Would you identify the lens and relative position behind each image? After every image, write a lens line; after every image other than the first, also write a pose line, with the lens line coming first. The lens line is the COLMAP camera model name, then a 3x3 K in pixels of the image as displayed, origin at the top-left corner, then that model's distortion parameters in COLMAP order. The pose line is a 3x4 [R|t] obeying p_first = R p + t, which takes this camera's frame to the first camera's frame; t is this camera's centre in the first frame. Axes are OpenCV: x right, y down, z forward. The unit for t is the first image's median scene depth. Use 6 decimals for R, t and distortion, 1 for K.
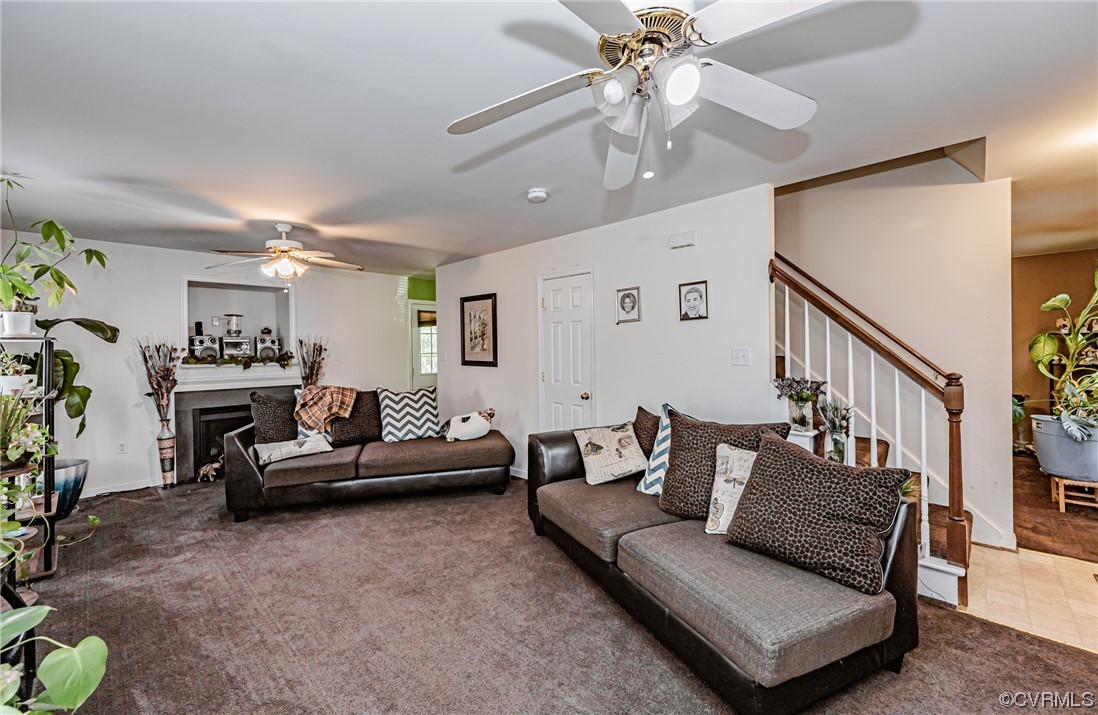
lens RADIAL K [[438.6, 0, 545.5], [0, 438.6, 348.8], [0, 0, 1]] dist [-0.003755, -0.000328]
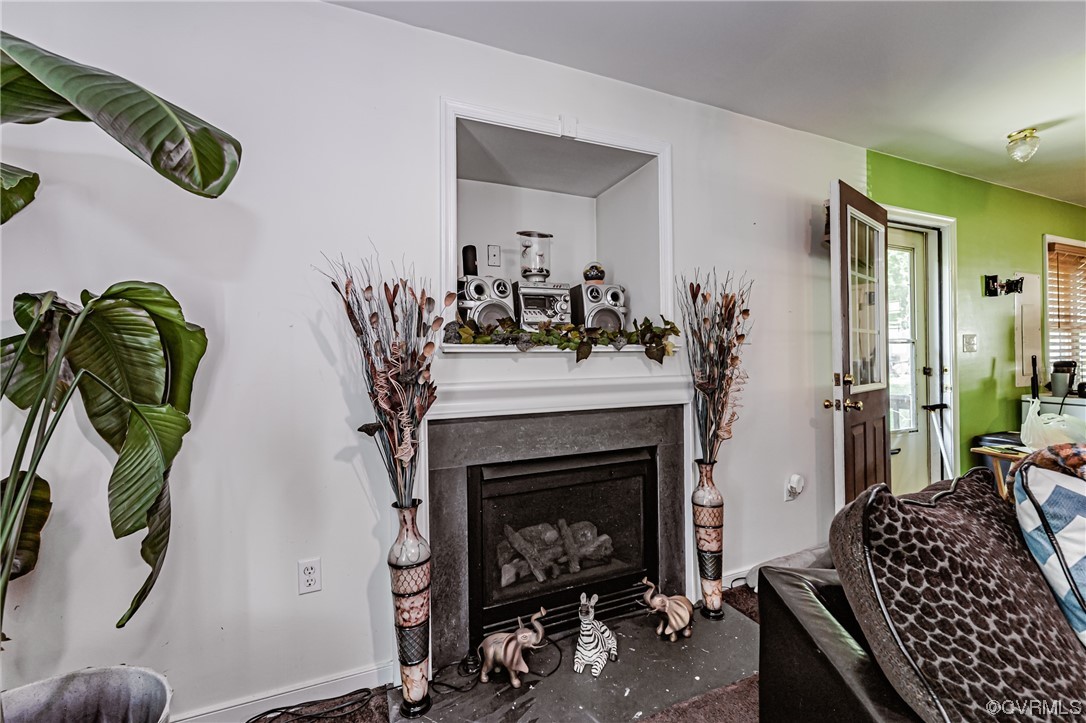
lens RADIAL K [[444.7, 0, 541.7], [0, 444.7, 354.7], [0, 0, 1]] dist [0.001742, 0.000350]
pose [[0.918198, 0.000959, -0.396122, -0.612042], [0.000121, 0.999996, 0.002701, 0.043947], [0.396123, -0.002529, 0.918194, 0.695237]]
